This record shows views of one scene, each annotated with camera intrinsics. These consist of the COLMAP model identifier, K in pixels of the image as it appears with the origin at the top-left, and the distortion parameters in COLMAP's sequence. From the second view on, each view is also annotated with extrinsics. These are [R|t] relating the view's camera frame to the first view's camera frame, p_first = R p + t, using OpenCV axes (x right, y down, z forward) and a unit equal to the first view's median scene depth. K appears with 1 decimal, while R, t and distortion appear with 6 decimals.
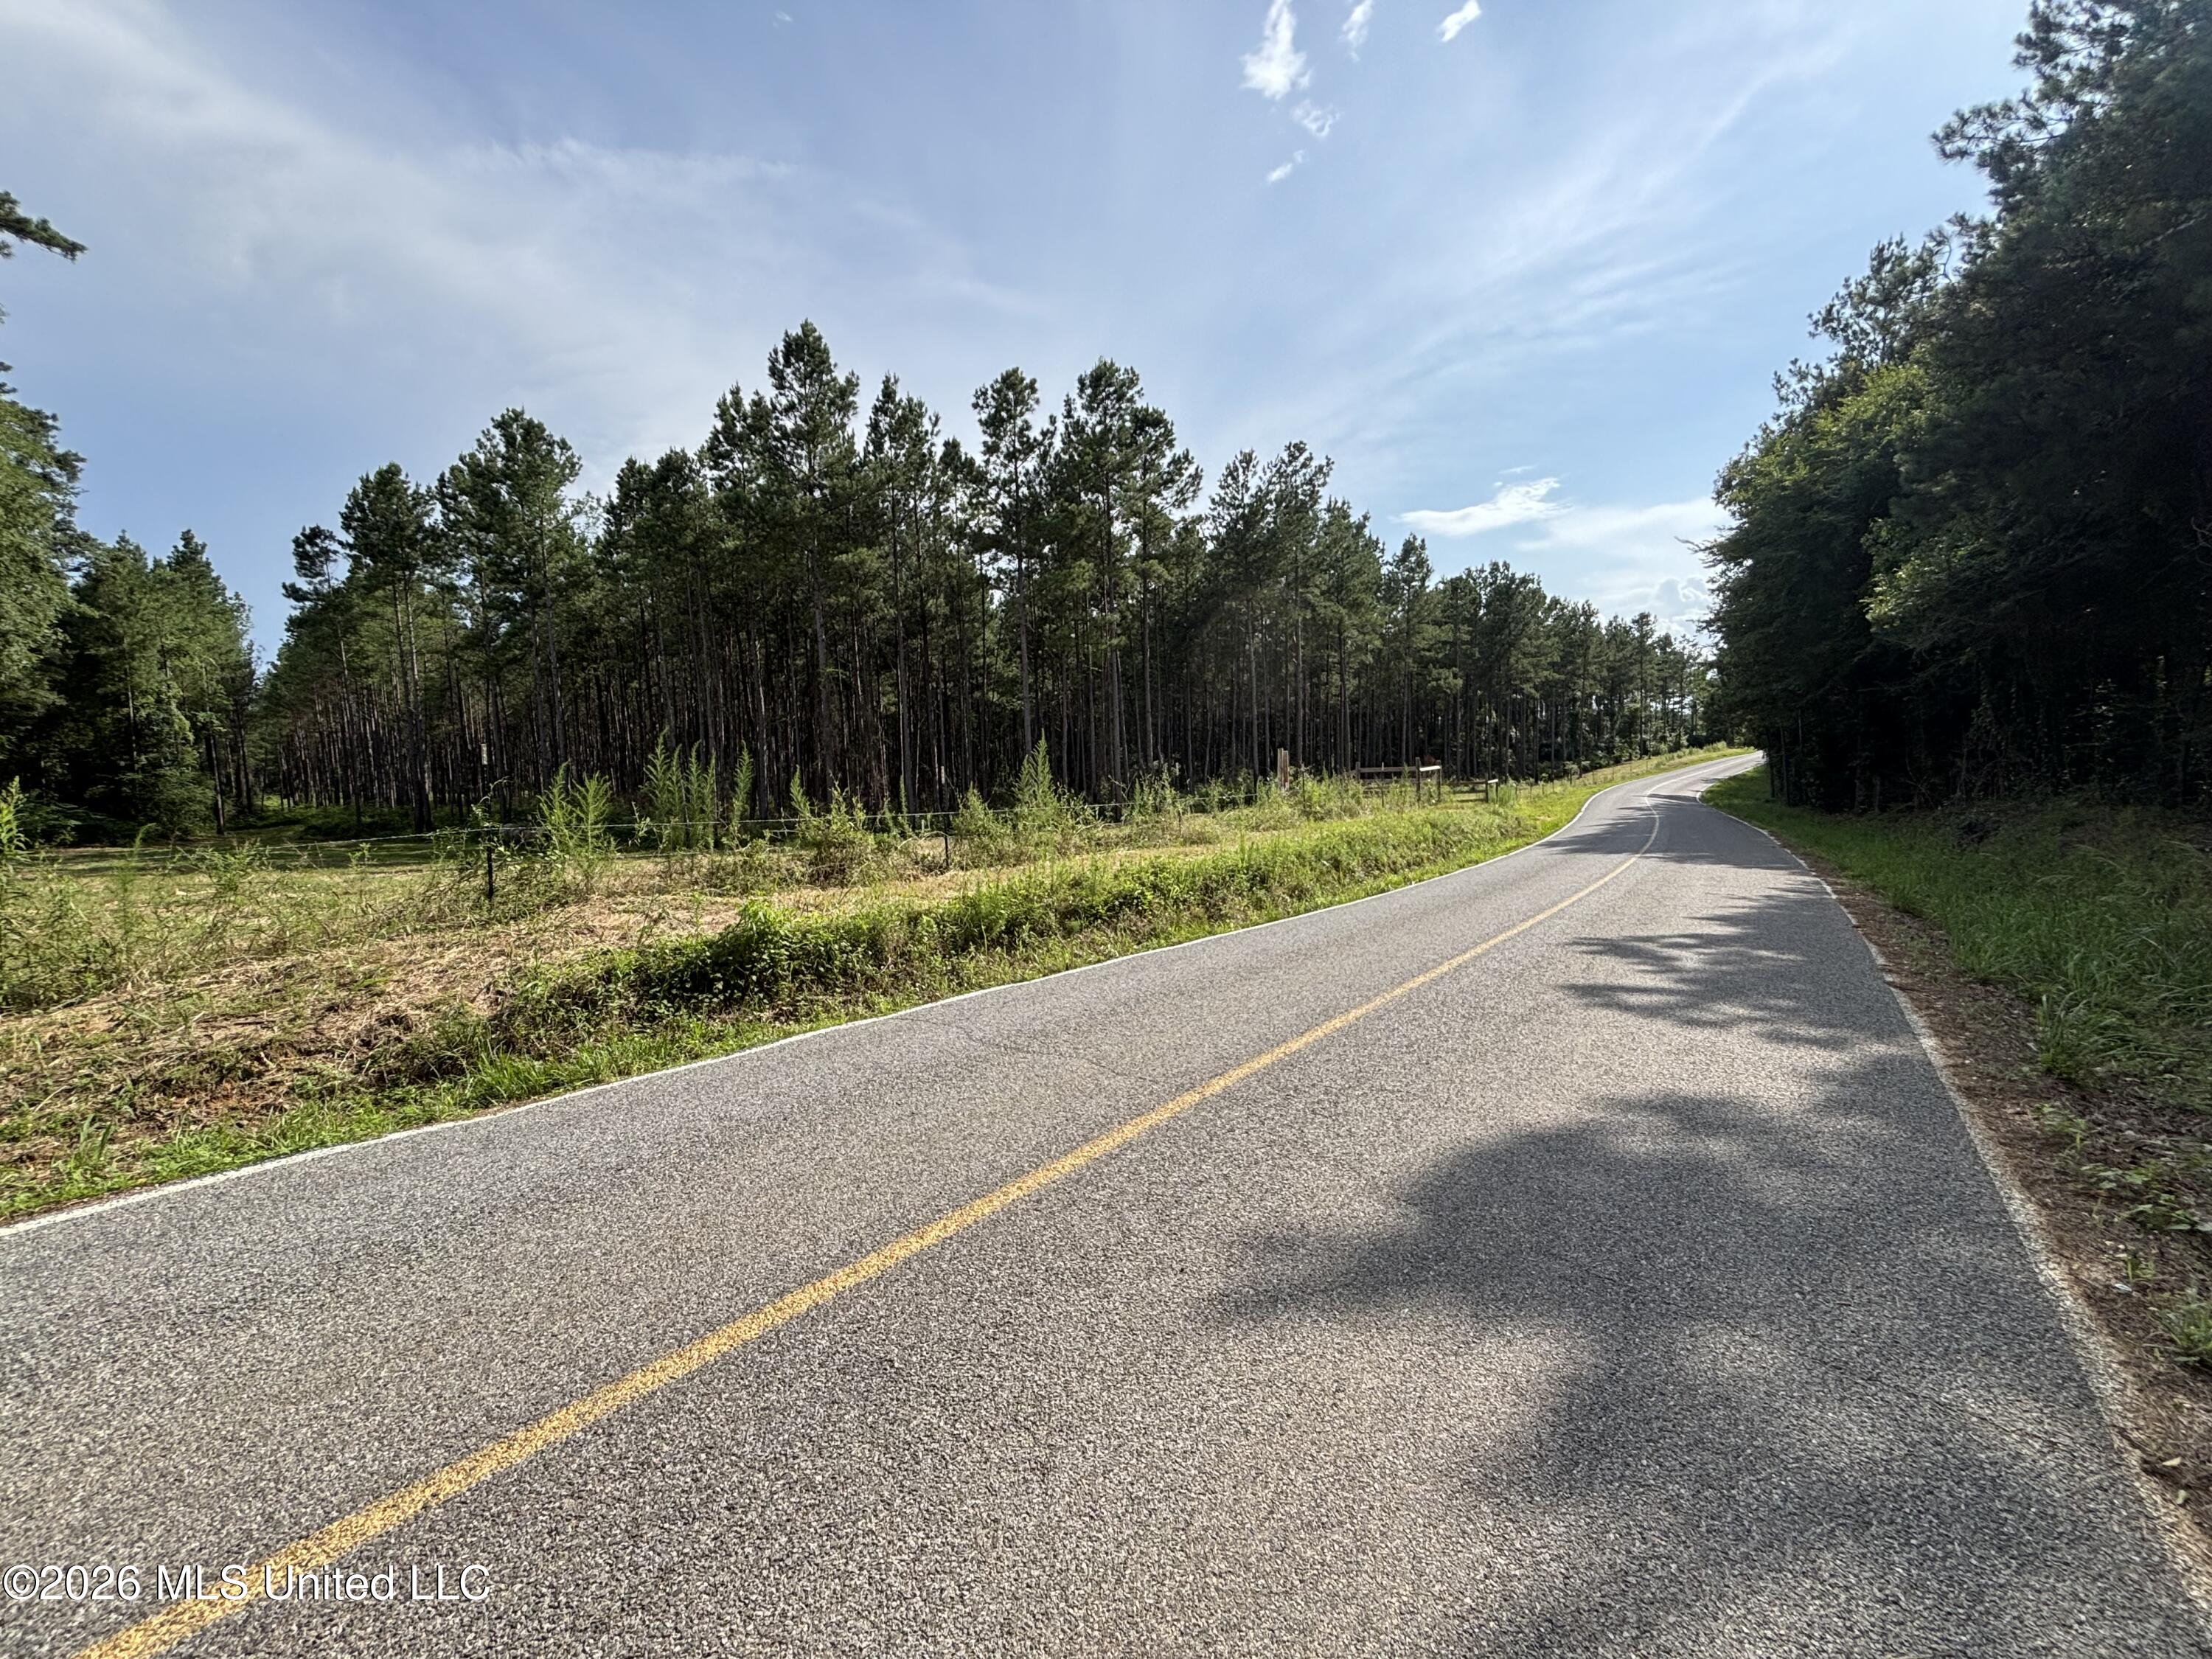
lens RADIAL K [[889.7, 0, 1106.0], [0, 889.7, 829.5], [0, 0, 1]] dist [0.053462, -0.000036]
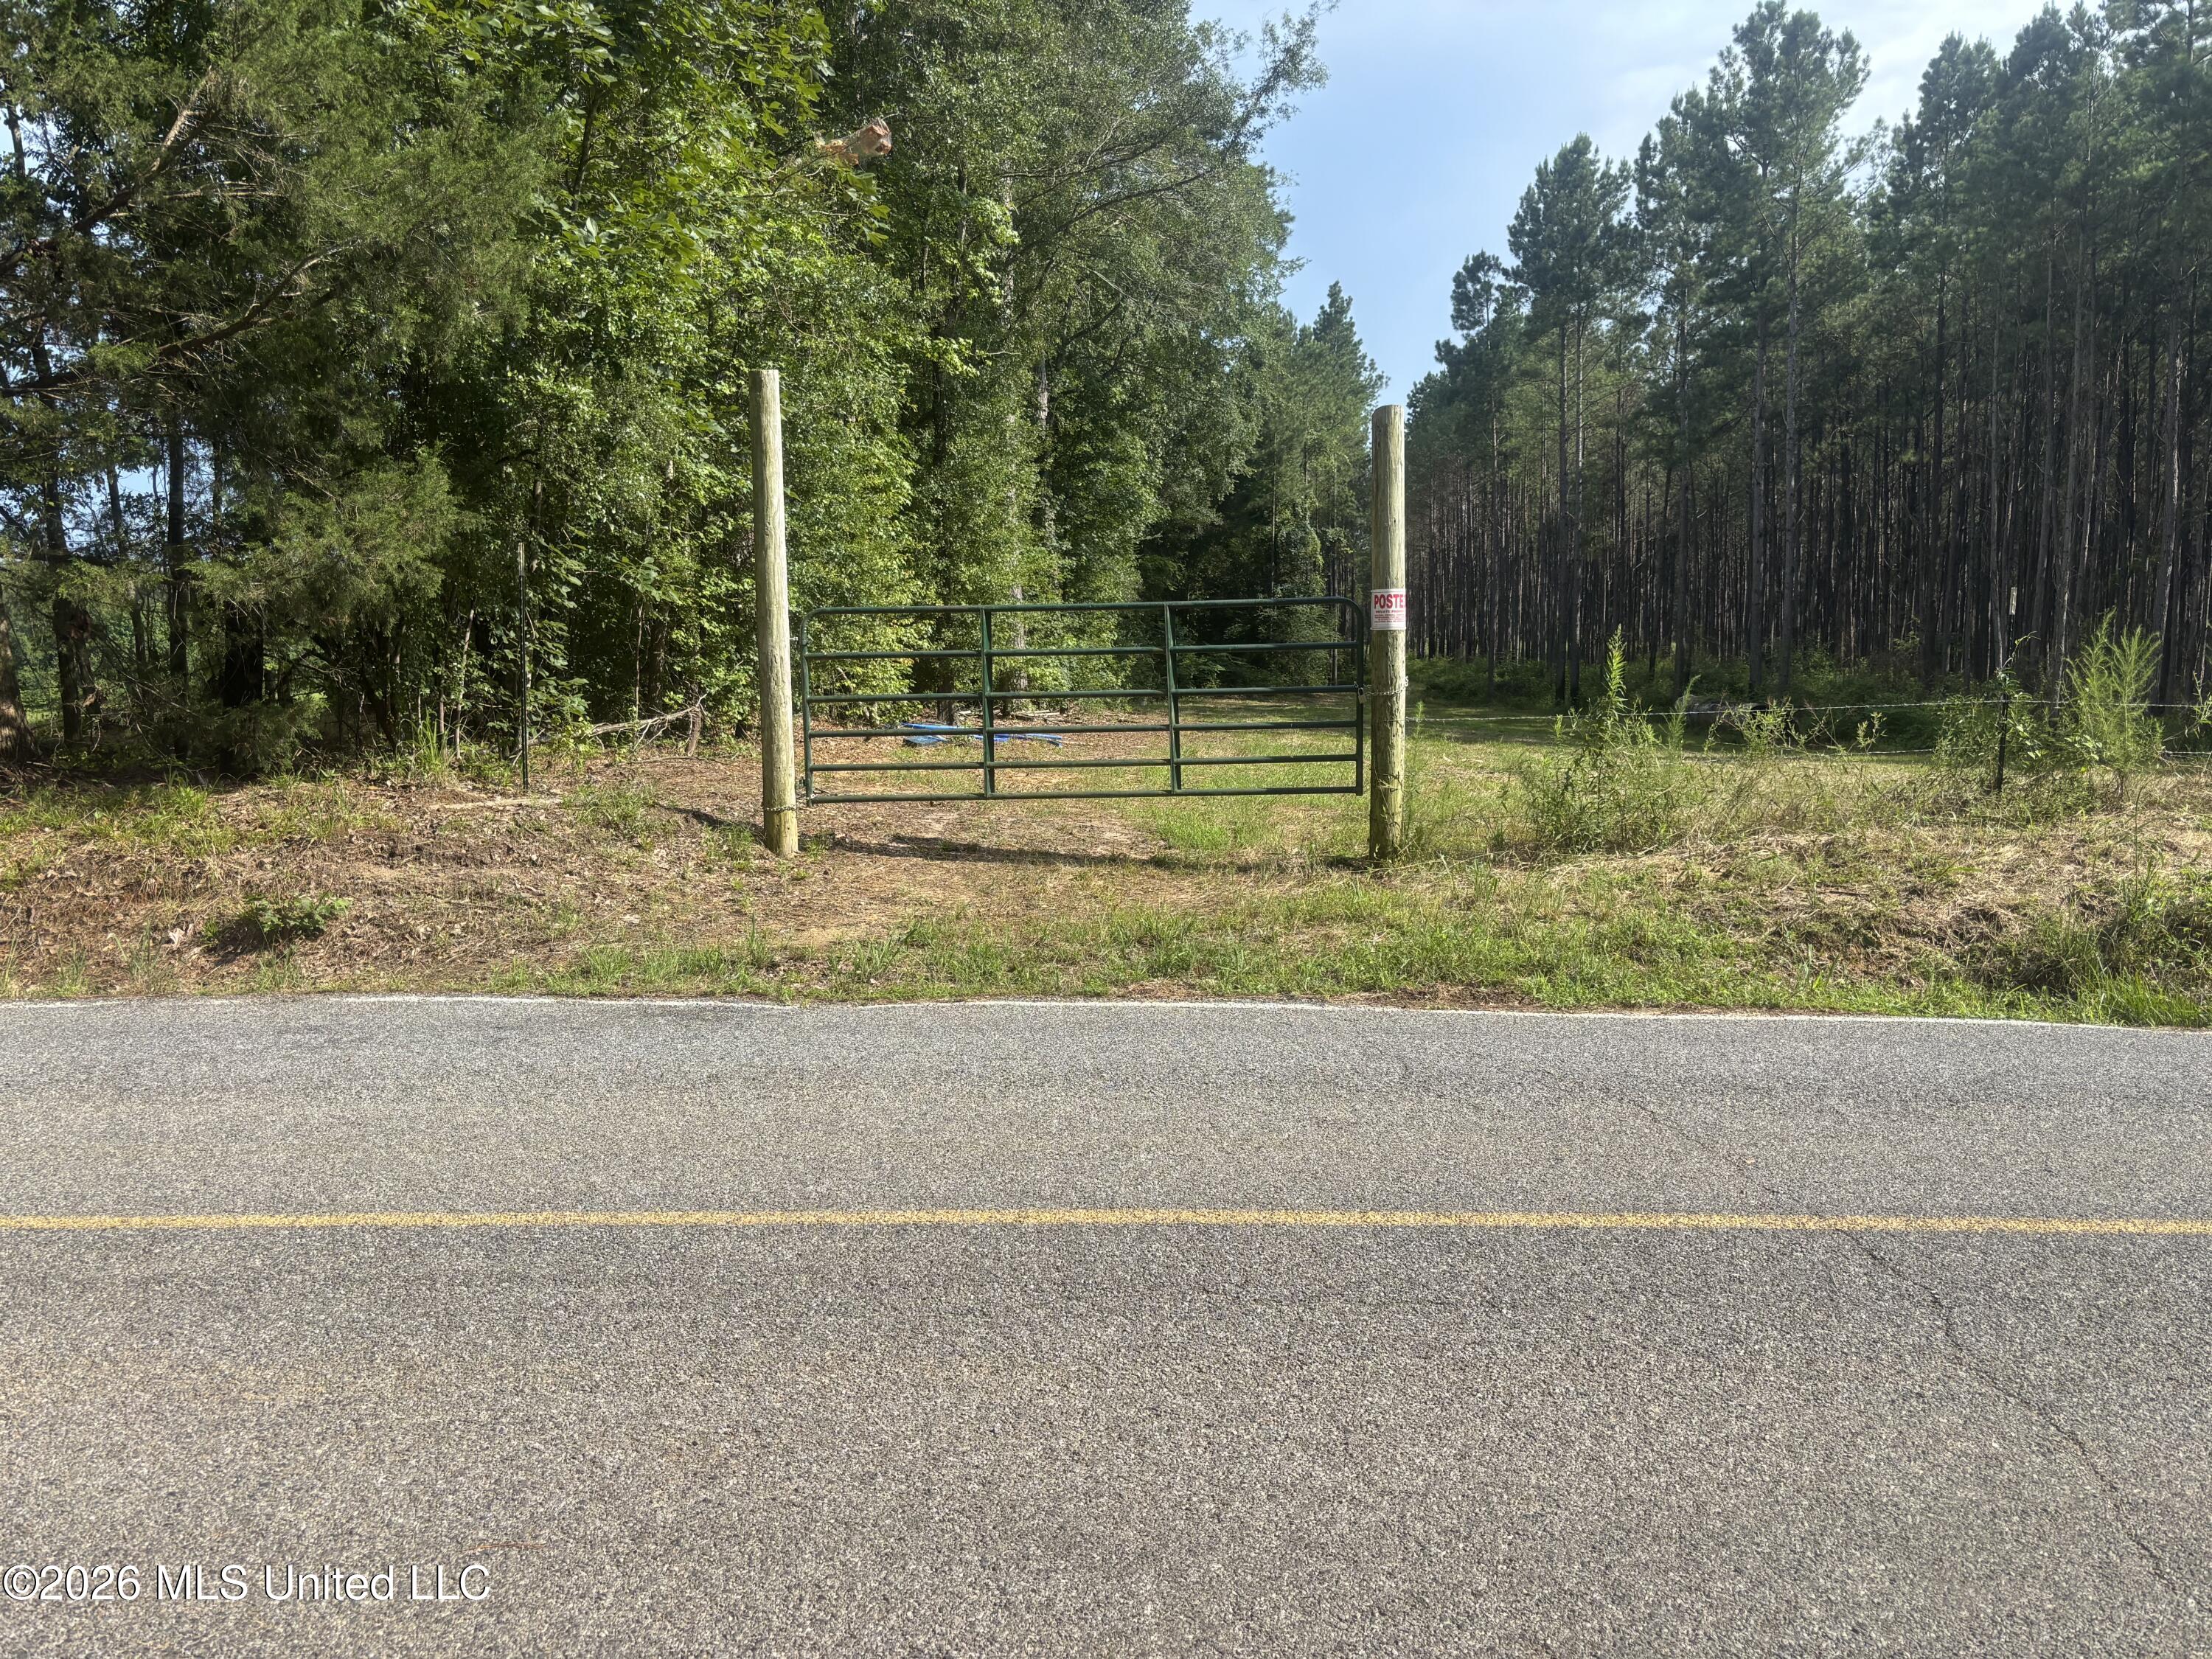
lens RADIAL K [[1732.9, 0, 1042.4], [0, 1732.9, 883.7], [0, 0, 1]] dist [0.001656, 0.003220]
pose [[0.640810, 0.135407, -0.755663, -0.015659], [-0.065572, 0.990379, 0.121859, 0.005180], [0.764894, -0.028538, 0.643524, -0.103801]]
